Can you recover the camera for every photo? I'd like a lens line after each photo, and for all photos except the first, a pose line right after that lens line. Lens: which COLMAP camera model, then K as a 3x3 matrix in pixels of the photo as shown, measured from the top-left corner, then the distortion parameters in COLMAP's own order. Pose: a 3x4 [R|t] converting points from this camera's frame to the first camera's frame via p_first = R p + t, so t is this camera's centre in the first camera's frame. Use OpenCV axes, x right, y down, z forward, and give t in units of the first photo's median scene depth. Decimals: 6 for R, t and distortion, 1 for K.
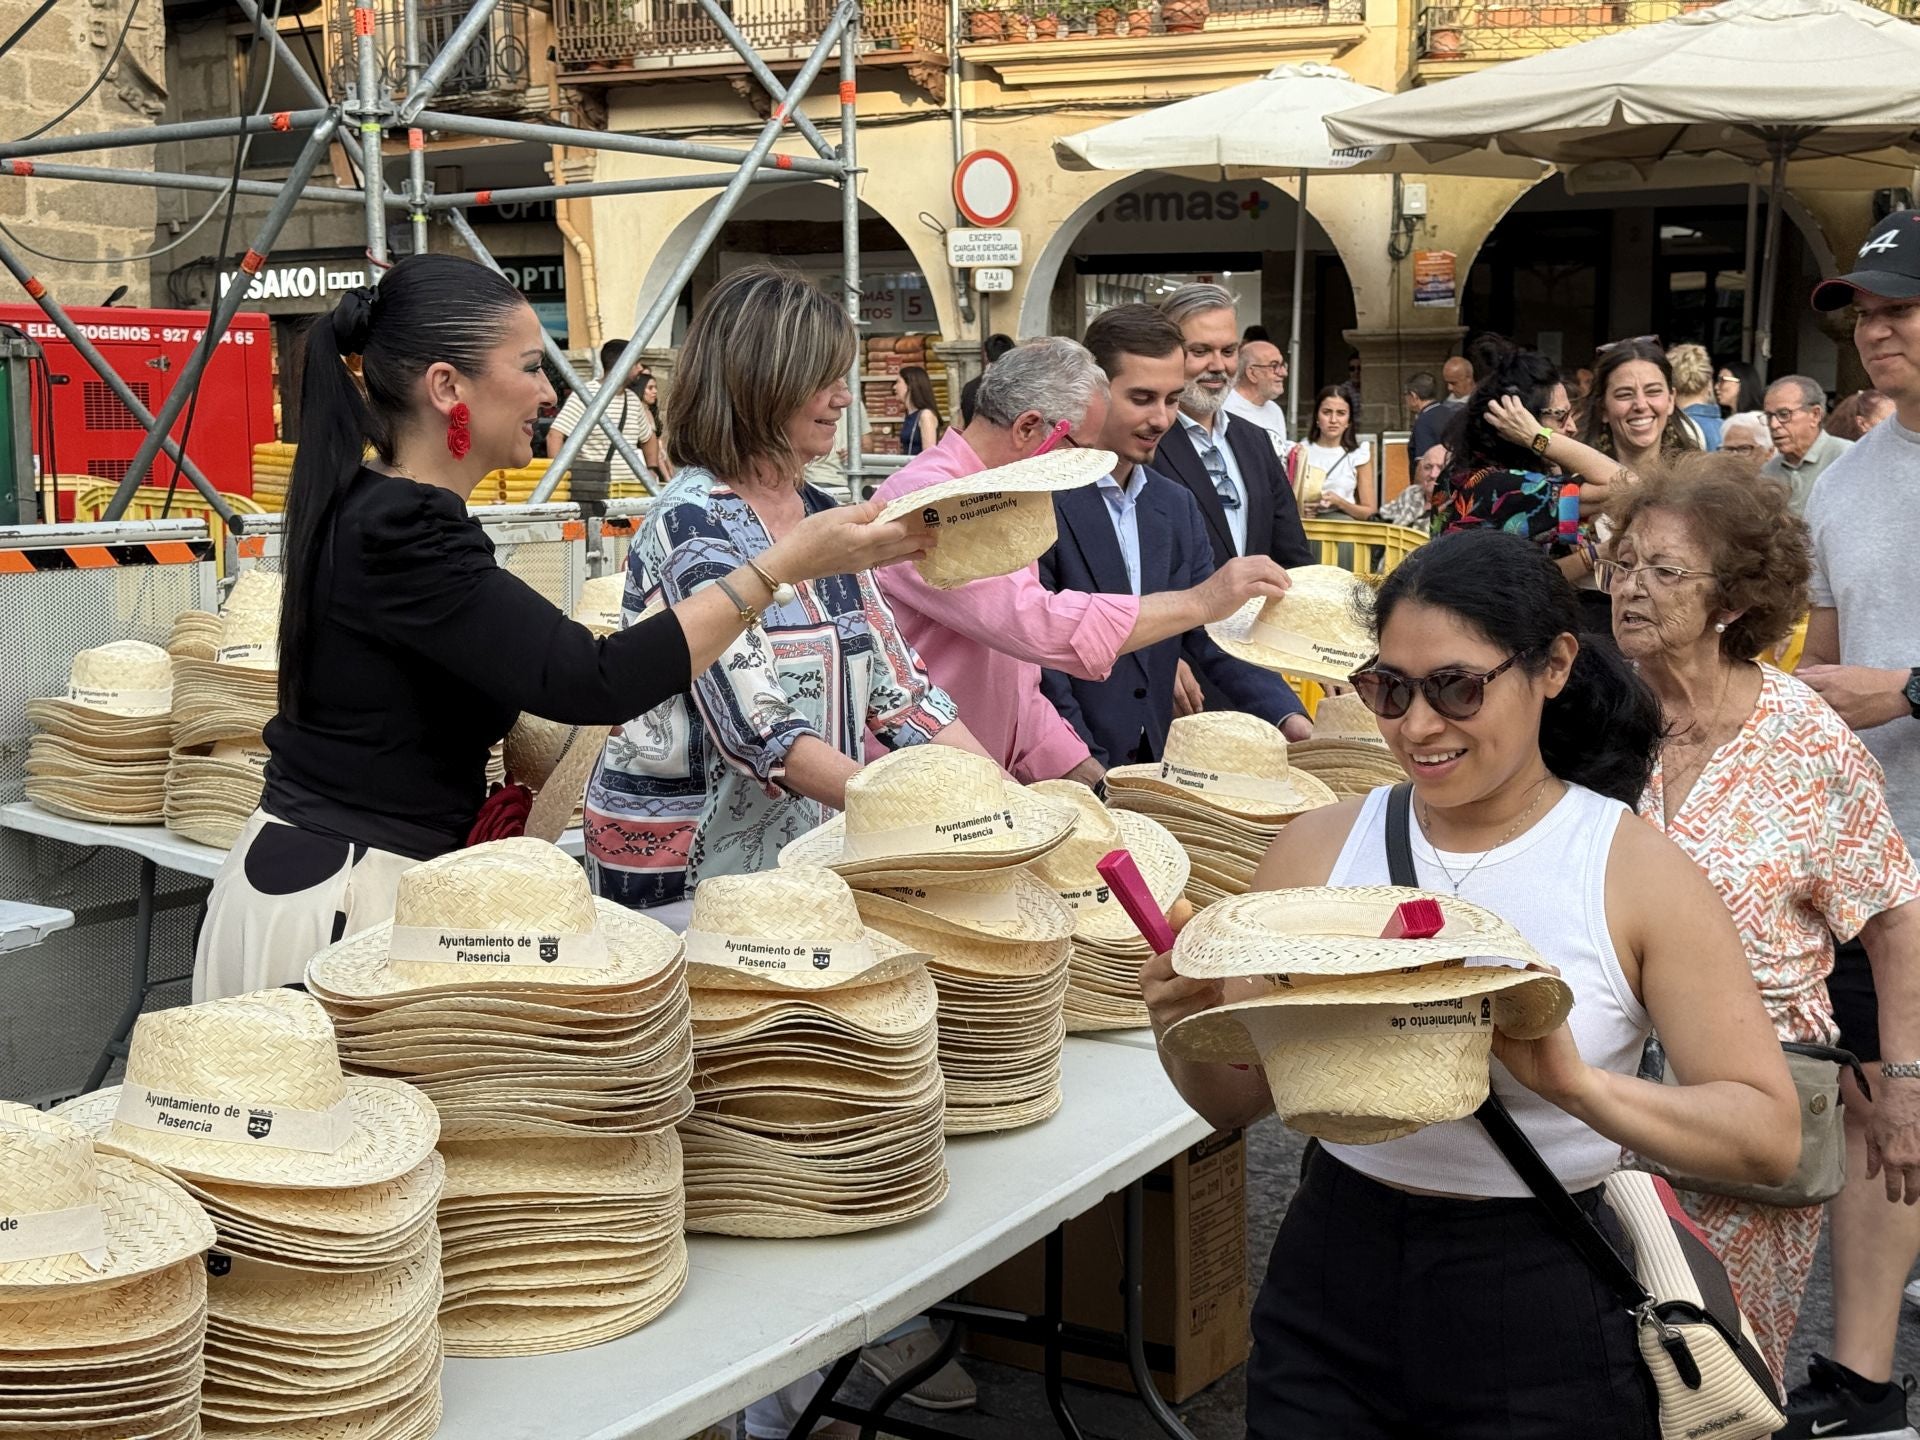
lens RADIAL K [[2612.3, 0, 965.9], [0, 2612.3, 751.0], [0, 0, 1]] dist [0.169172, -0.309015]
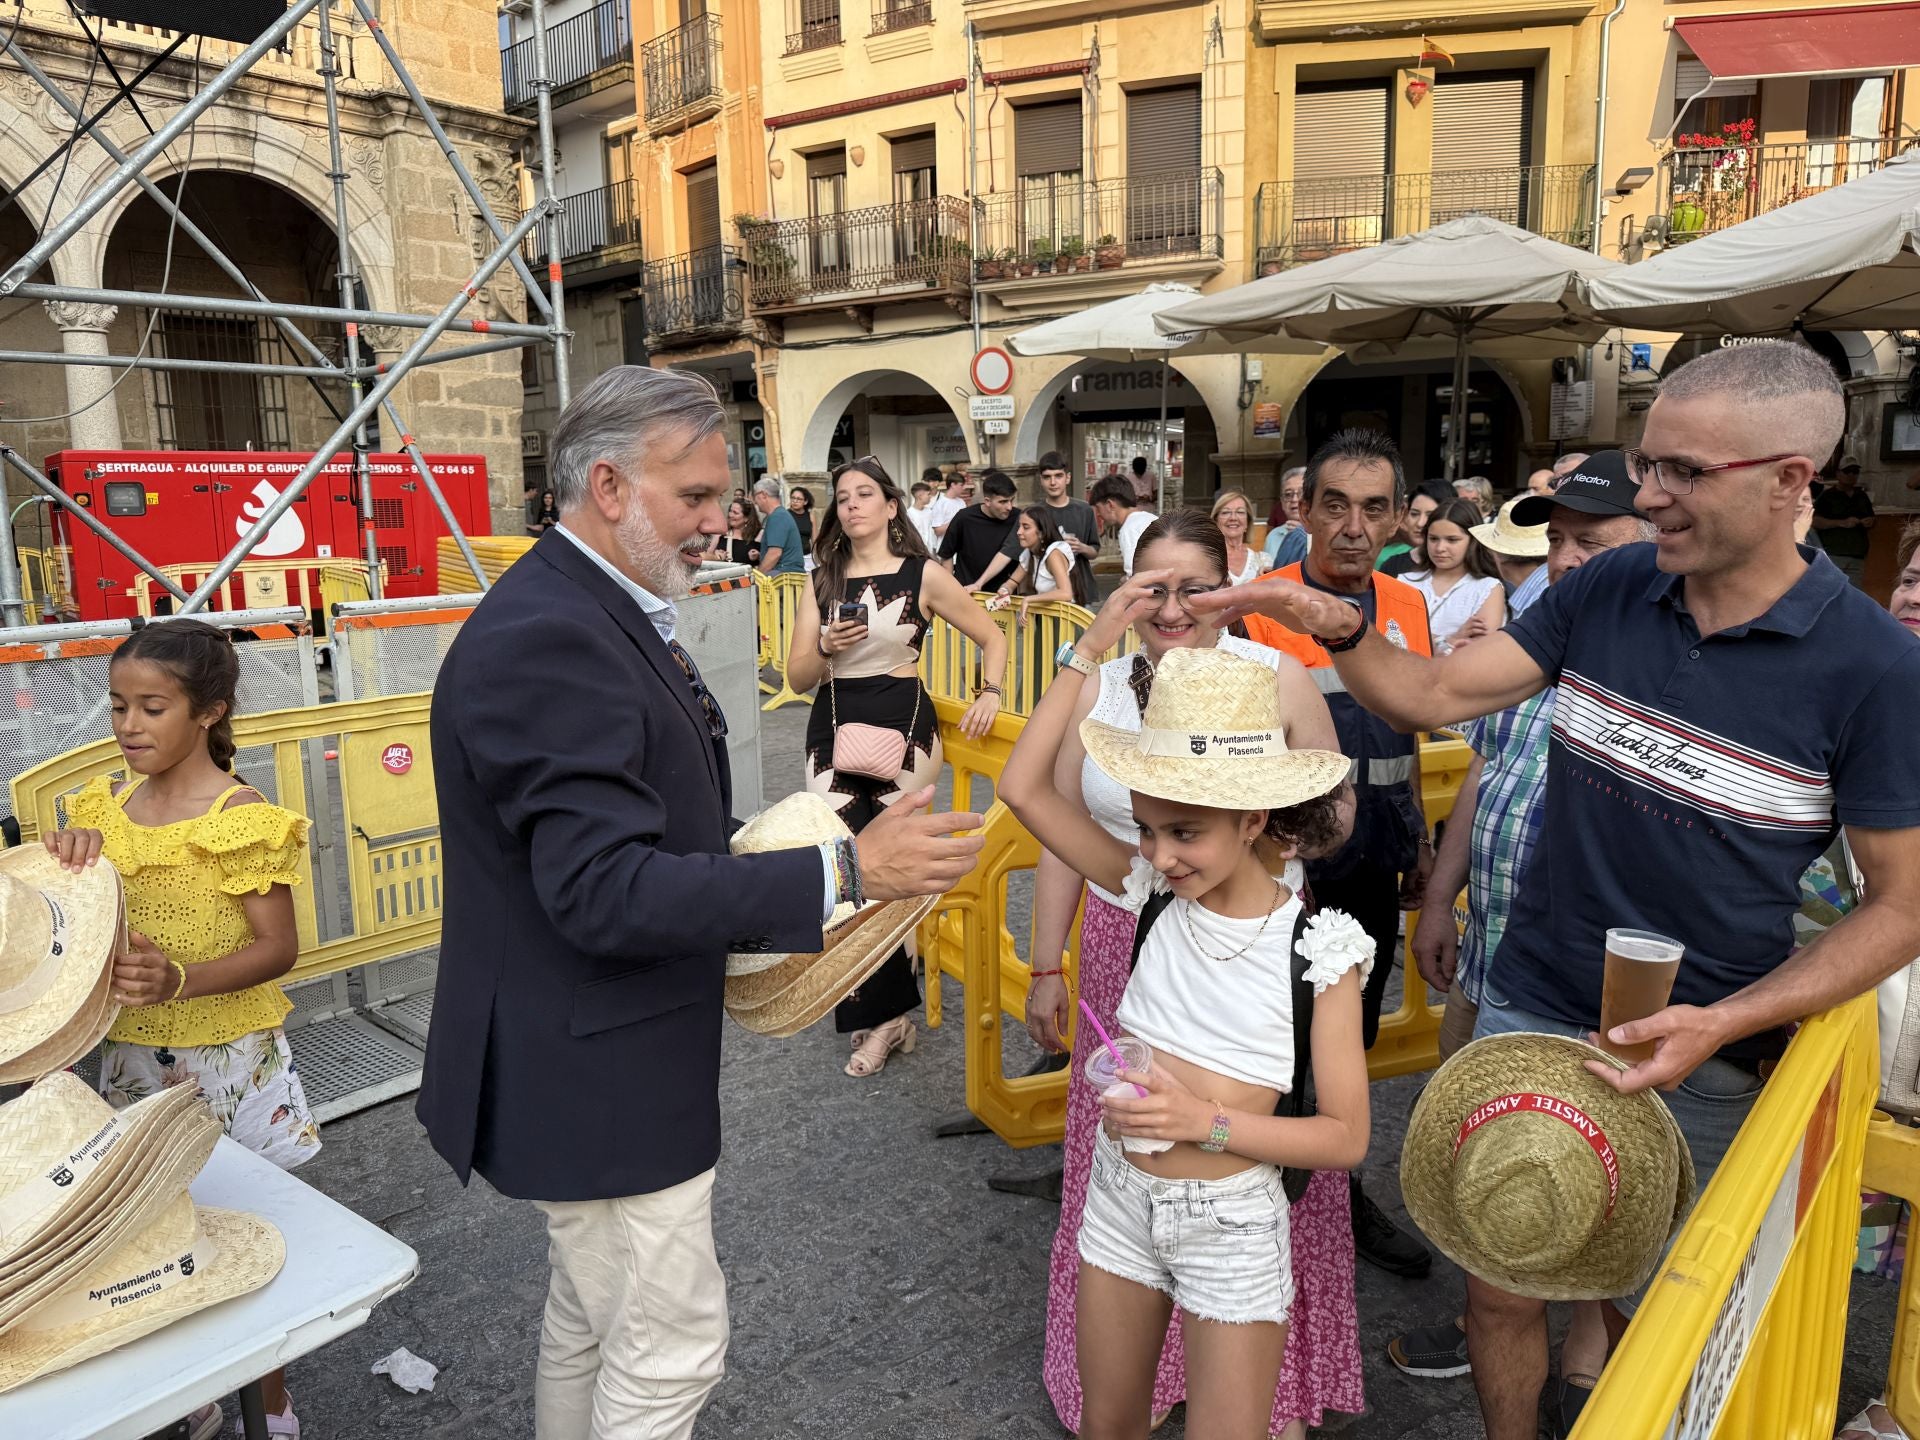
lens RADIAL K [[1337.1, 0, 942.6], [0, 1337.1, 726.9], [0, 0, 1]] dist [0.063514, -0.093517]
pose [[0.990018, 0.012278, -0.140404, 0.103064], [-0.006727, 0.999179, 0.039942, -0.025883], [0.140779, -0.038599, 0.989288, 0.166511]]
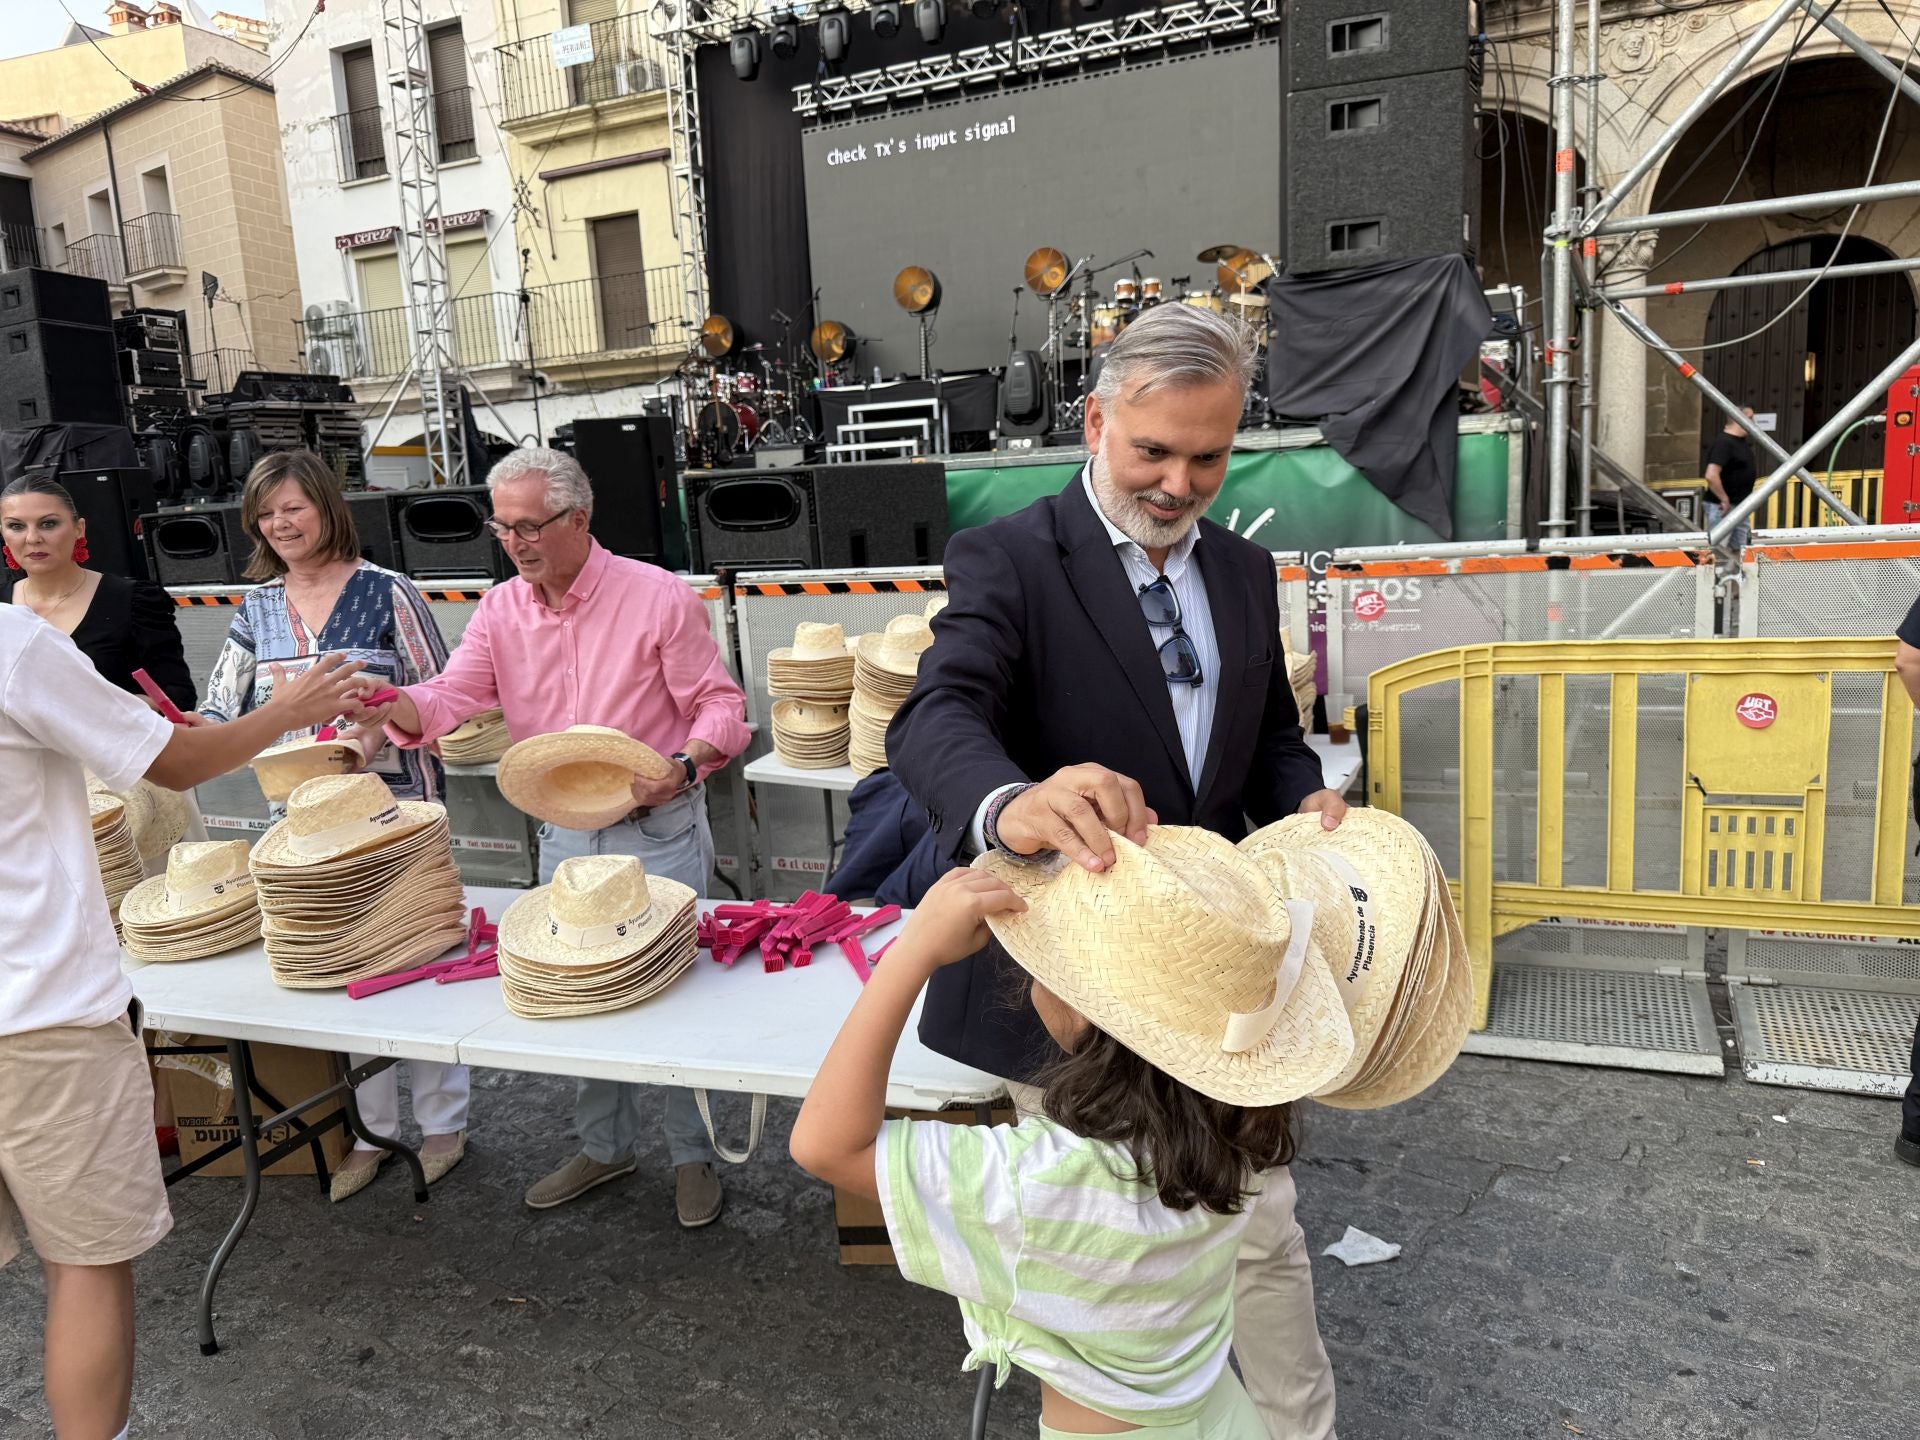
lens RADIAL K [[1348.2, 0, 966.2], [0, 1348.2, 727.3], [0, 0, 1]] dist [0.014804, -0.026153]
pose [[0.167818, 0.162812, -0.972281, 0.146202], [-0.068477, 0.985811, 0.153259, -0.030105], [0.983437, 0.040860, 0.176585, 0.218406]]
